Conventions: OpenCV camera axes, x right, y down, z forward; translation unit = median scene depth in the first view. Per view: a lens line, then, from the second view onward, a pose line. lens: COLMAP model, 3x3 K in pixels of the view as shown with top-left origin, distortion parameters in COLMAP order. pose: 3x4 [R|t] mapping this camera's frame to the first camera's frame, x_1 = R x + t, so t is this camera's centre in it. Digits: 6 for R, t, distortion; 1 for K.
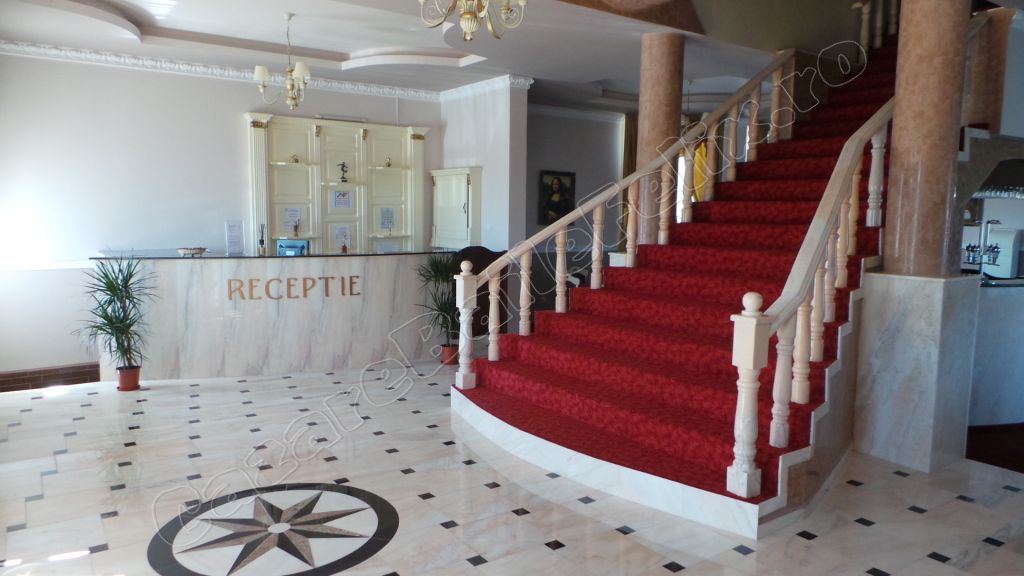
lens RADIAL K [[707.0, 0, 507.7], [0, 707.0, 289.0], [0, 0, 1]] dist [0.006082, 0.002581]
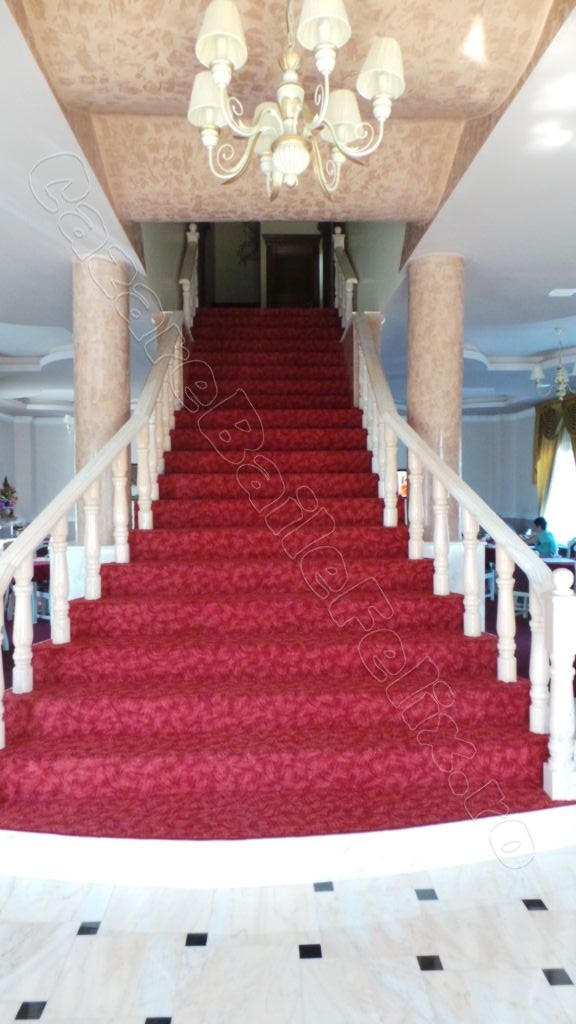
lens RADIAL K [[707.0, 0, 279.7], [0, 707.0, 515.5], [0, 0, 1]] dist [0.006082, 0.002581]
pose [[0.542830, -0.043725, 0.838703, -0.377469], [0.105959, 0.994229, -0.016746, -0.053638], [-0.833131, 0.097959, 0.544331, 0.496199]]
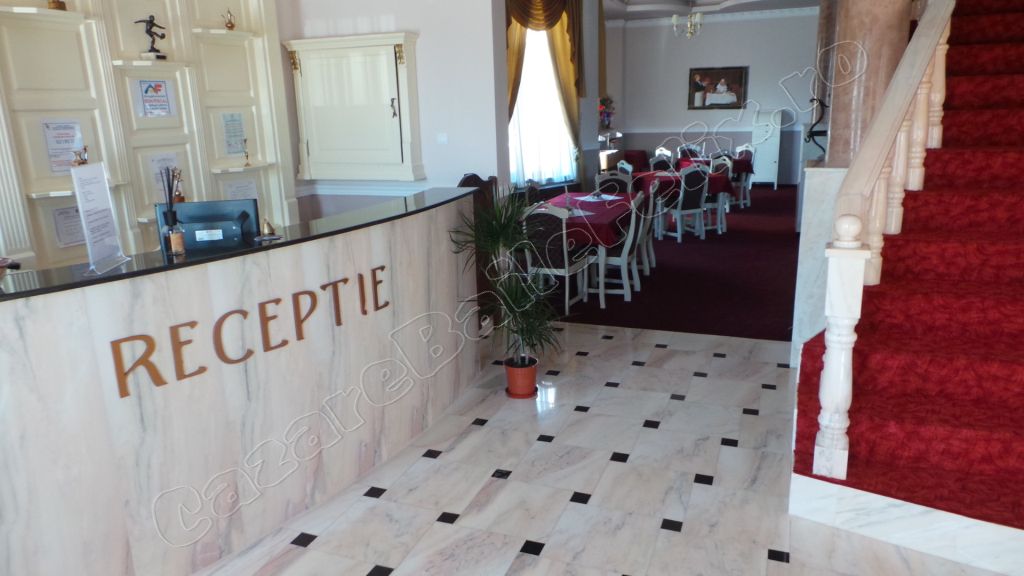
lens RADIAL K [[707.0, 0, 496.3], [0, 707.0, 286.4], [0, 0, 1]] dist [0.006082, 0.002581]
pose [[0.829462, -0.173009, 0.531093, -0.497884], [0.098965, 0.981298, 0.165104, -0.091980], [-0.549725, -0.084388, 0.831072, 0.736569]]
